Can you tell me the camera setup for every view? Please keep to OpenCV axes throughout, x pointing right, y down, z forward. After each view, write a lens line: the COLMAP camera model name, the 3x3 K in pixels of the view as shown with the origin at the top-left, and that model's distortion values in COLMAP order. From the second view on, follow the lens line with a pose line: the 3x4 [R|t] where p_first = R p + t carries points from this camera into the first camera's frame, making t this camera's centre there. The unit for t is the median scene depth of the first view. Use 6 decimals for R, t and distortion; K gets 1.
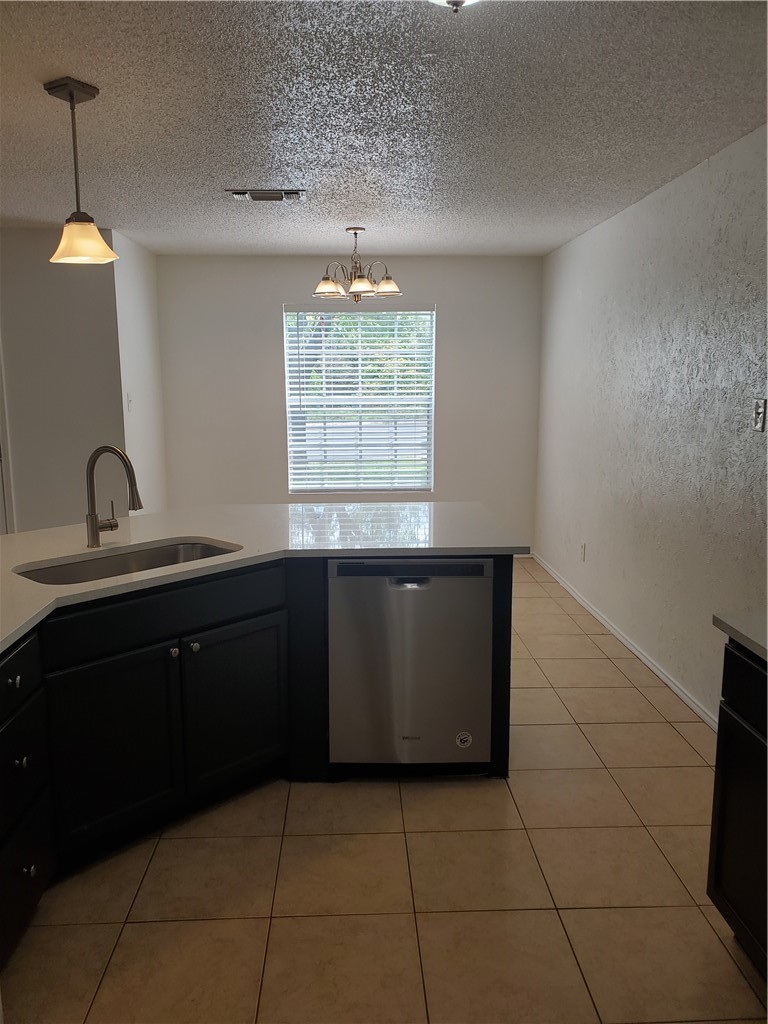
lens RADIAL K [[813.6, 0, 384.0], [0, 813.6, 512.0], [0, 0, 1]] dist [-0.004000, 0.060288]
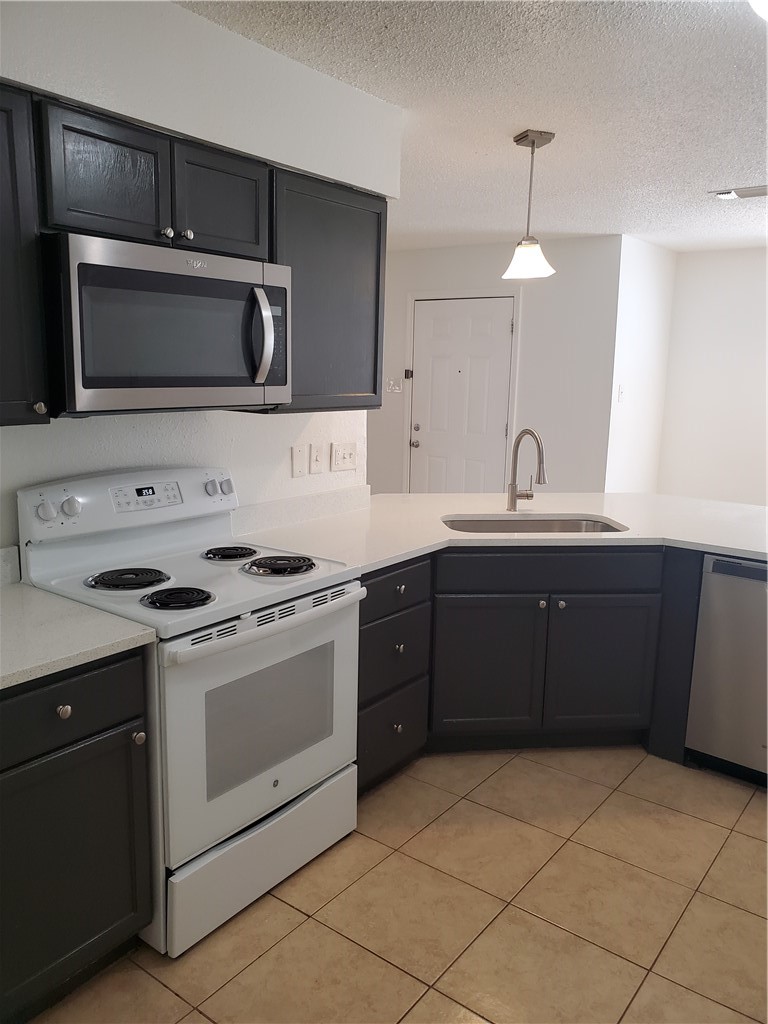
lens RADIAL K [[796.1, 0, 371.1], [0, 796.1, 515.5], [0, 0, 1]] dist [0.033538, -0.002850]
pose [[0.774402, 0.141670, -0.616629, 0.240989], [-0.130837, 0.989400, 0.063000, 0.002326], [0.619018, 0.031890, 0.784729, -0.076124]]
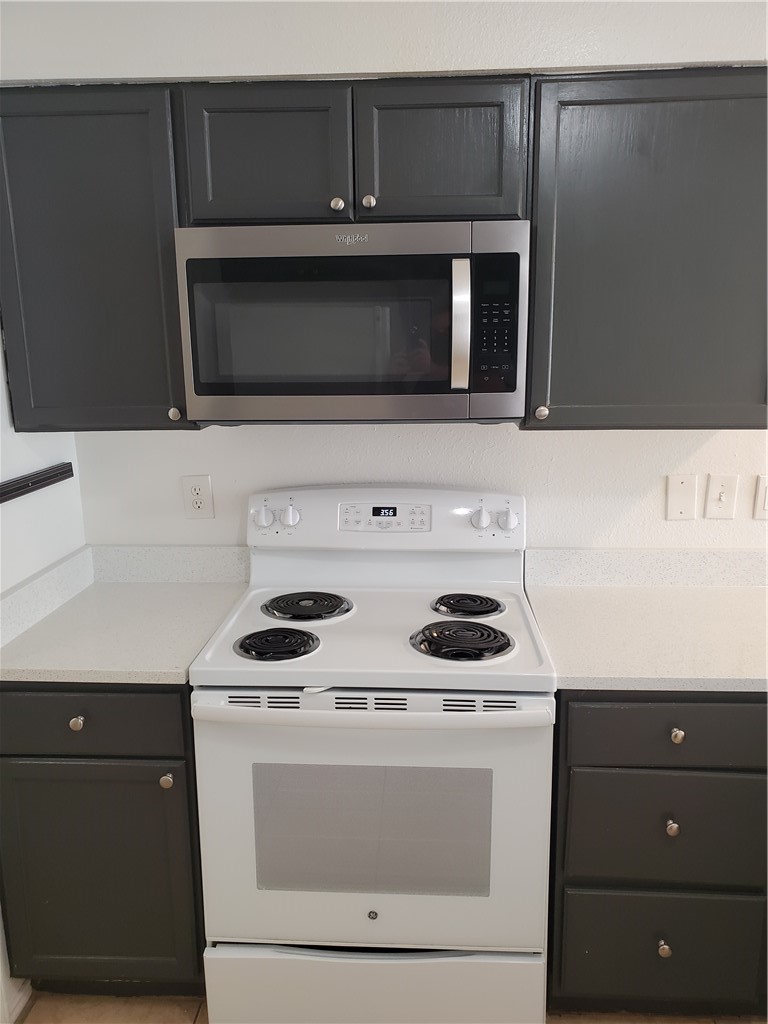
lens RADIAL K [[746.7, 0, 384.8], [0, 746.7, 514.4], [0, 0, 1]] dist [0.008131, 0.003806]
pose [[-0.082832, 0.221038, -0.971741, 0.189680], [-0.154970, 0.960373, 0.231662, -0.120887], [0.984441, 0.169780, -0.045295, 0.614018]]
